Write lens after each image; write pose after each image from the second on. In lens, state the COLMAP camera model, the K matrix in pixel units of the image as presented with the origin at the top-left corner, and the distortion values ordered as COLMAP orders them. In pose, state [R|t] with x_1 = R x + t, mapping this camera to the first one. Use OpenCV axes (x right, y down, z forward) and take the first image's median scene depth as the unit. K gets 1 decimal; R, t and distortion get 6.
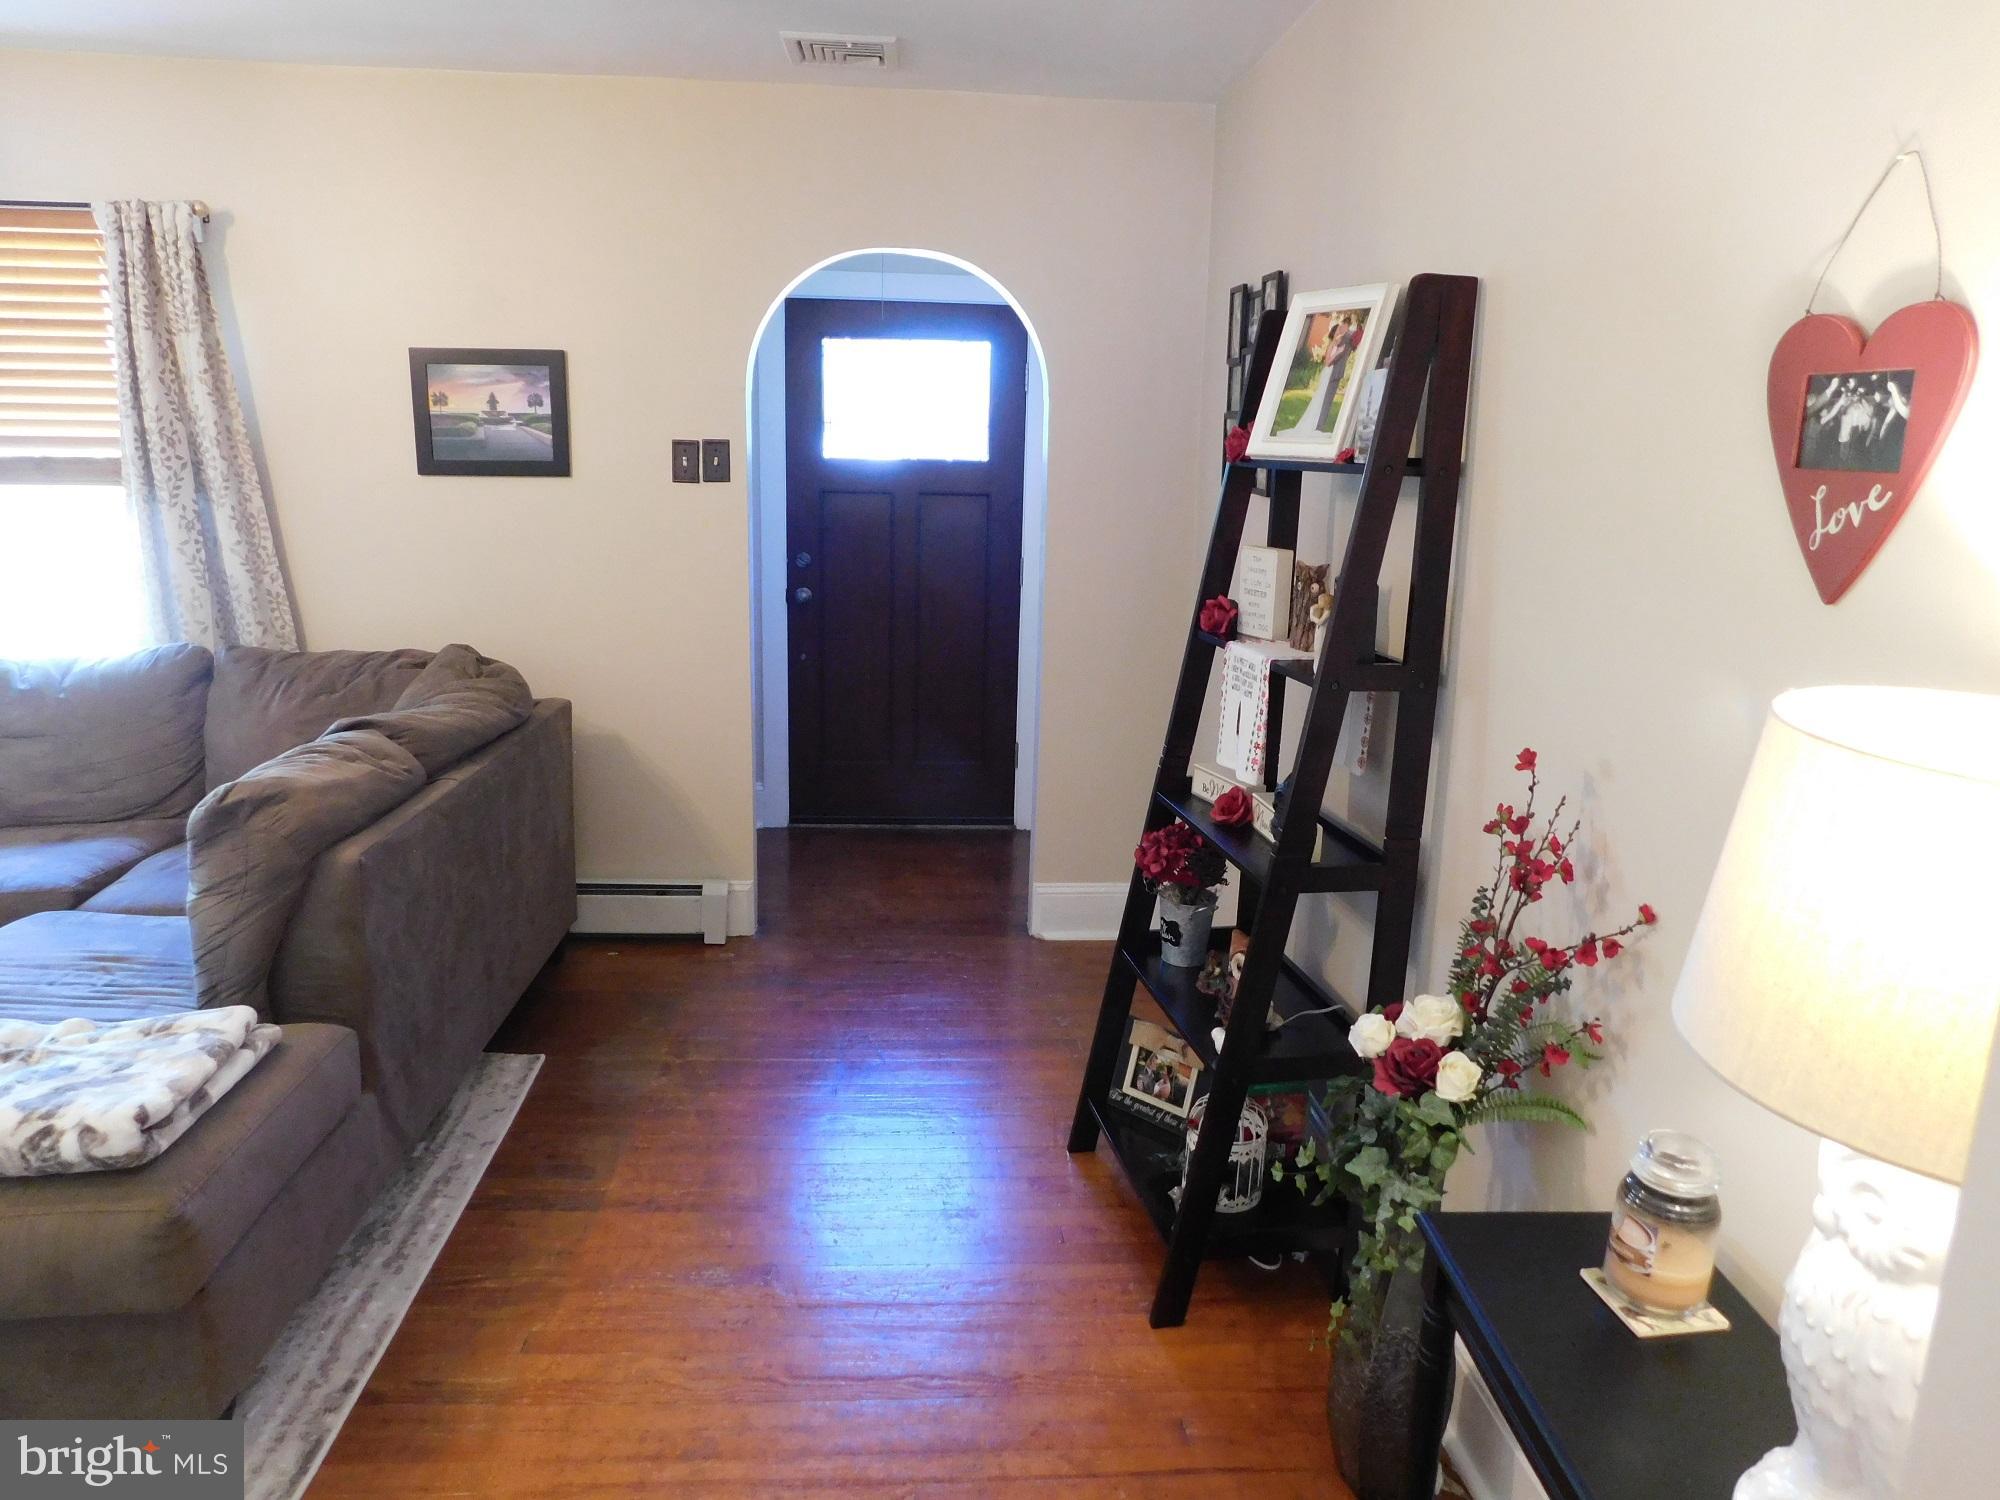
lens RADIAL K [[1334.3, 0, 1000.0], [0, 1334.3, 750.0], [0, 0, 1]] dist [-0.069465, 0.063535]
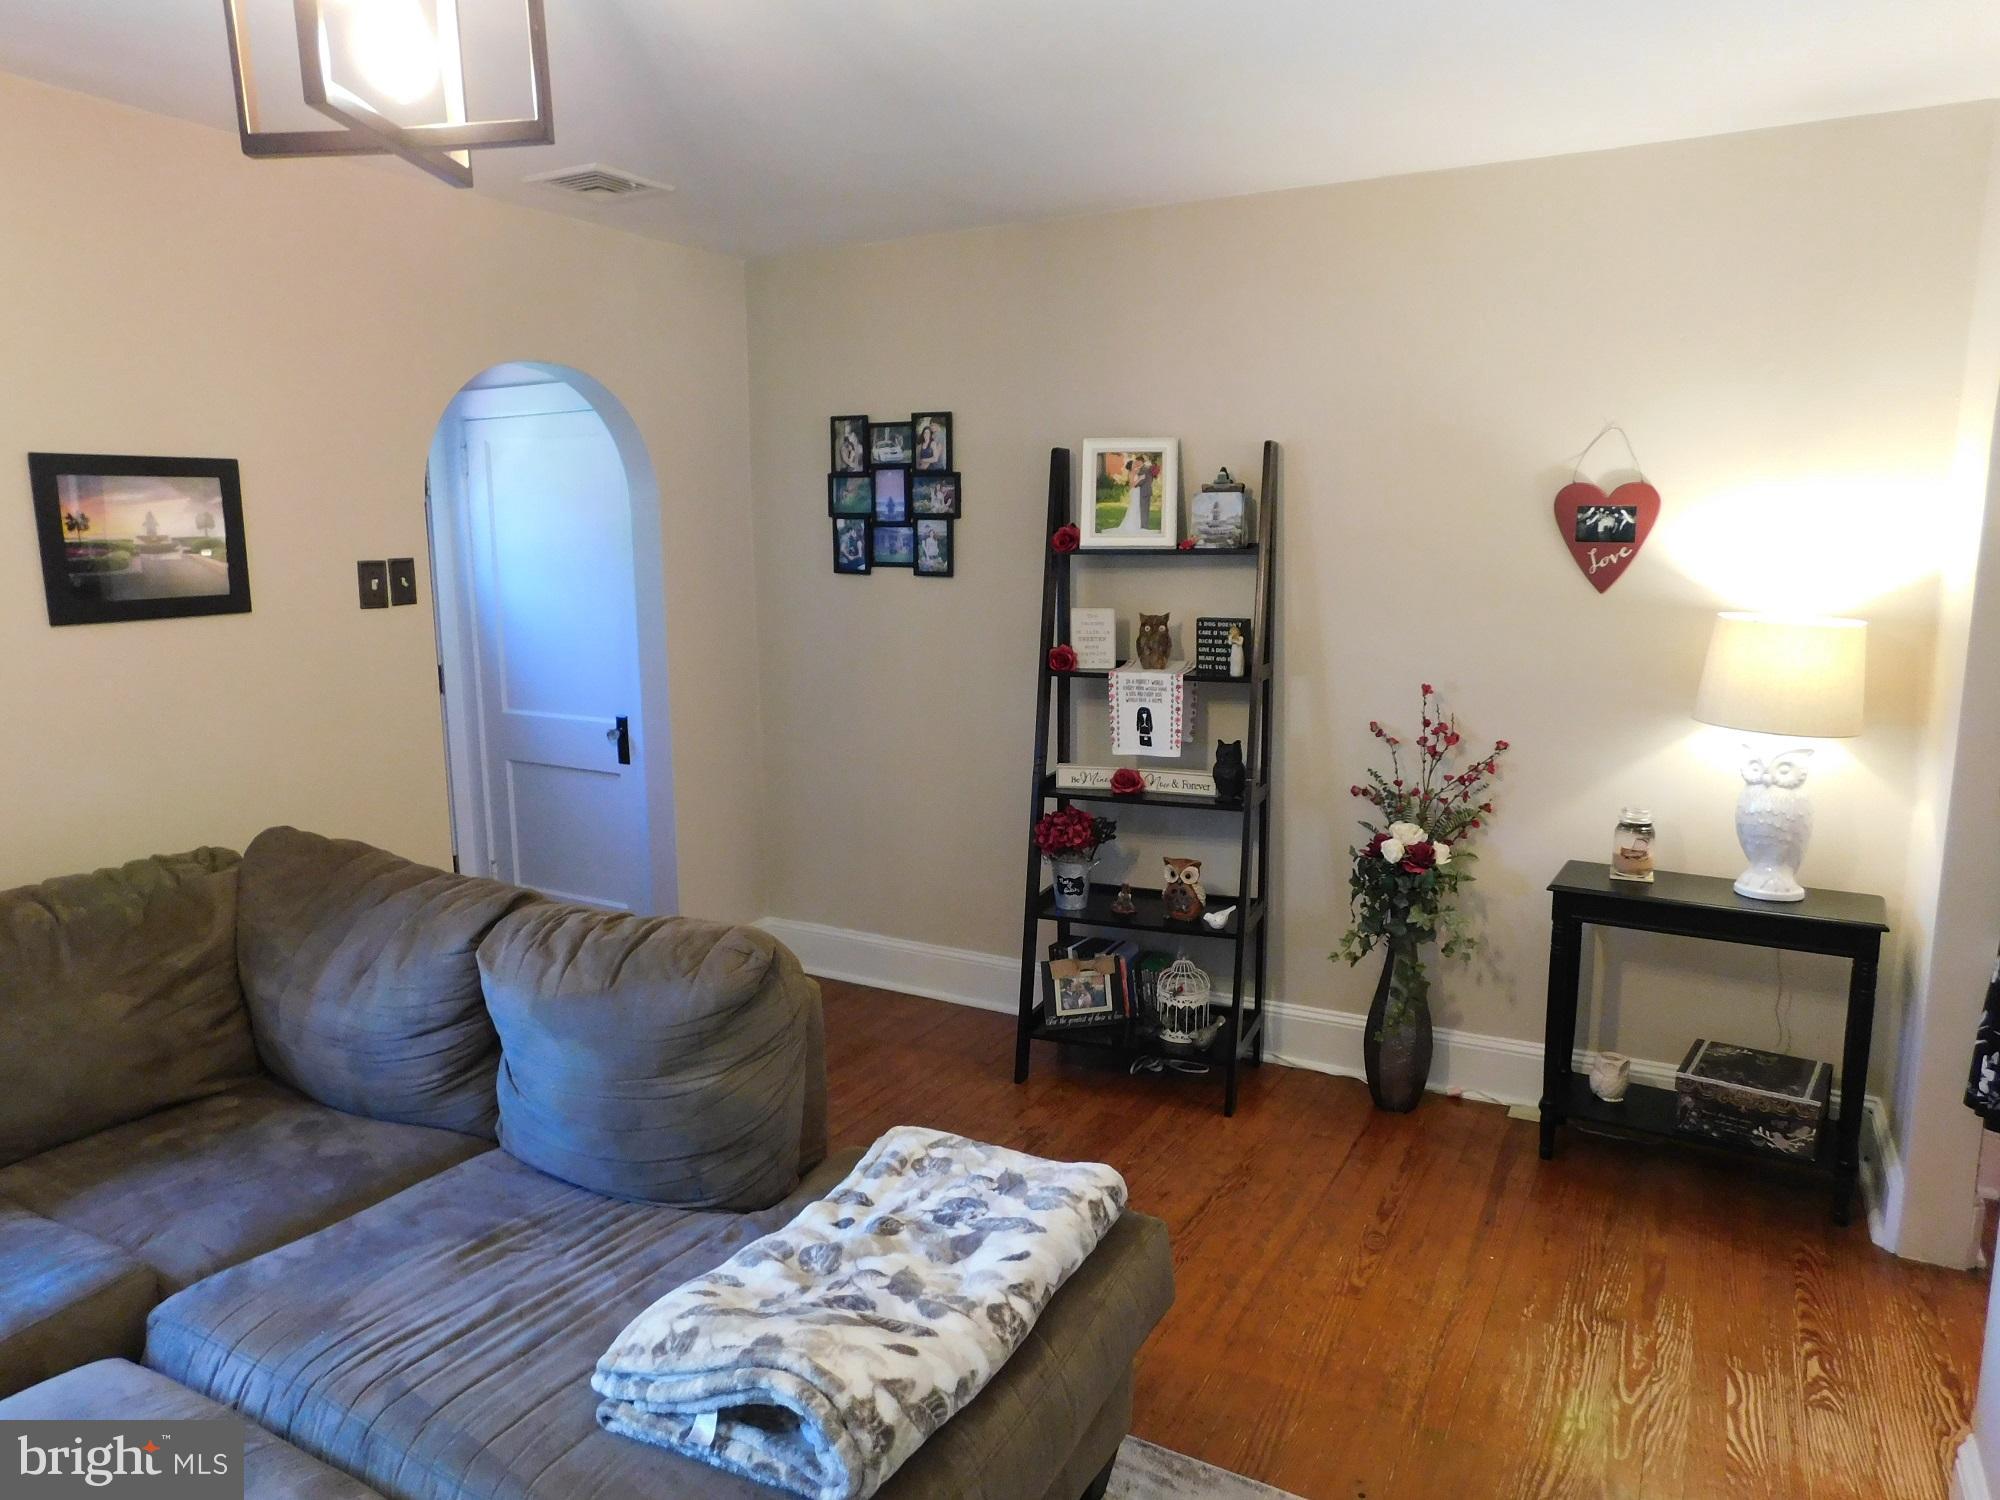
lens RADIAL K [[1334.3, 0, 1000.0], [0, 1334.3, 750.0], [0, 0, 1]] dist [-0.069465, 0.063535]
pose [[0.549801, -0.170267, 0.817758, -1.000652], [0.212119, 0.975371, 0.060470, -0.100430], [-0.807913, 0.140216, 0.572377, 0.236313]]
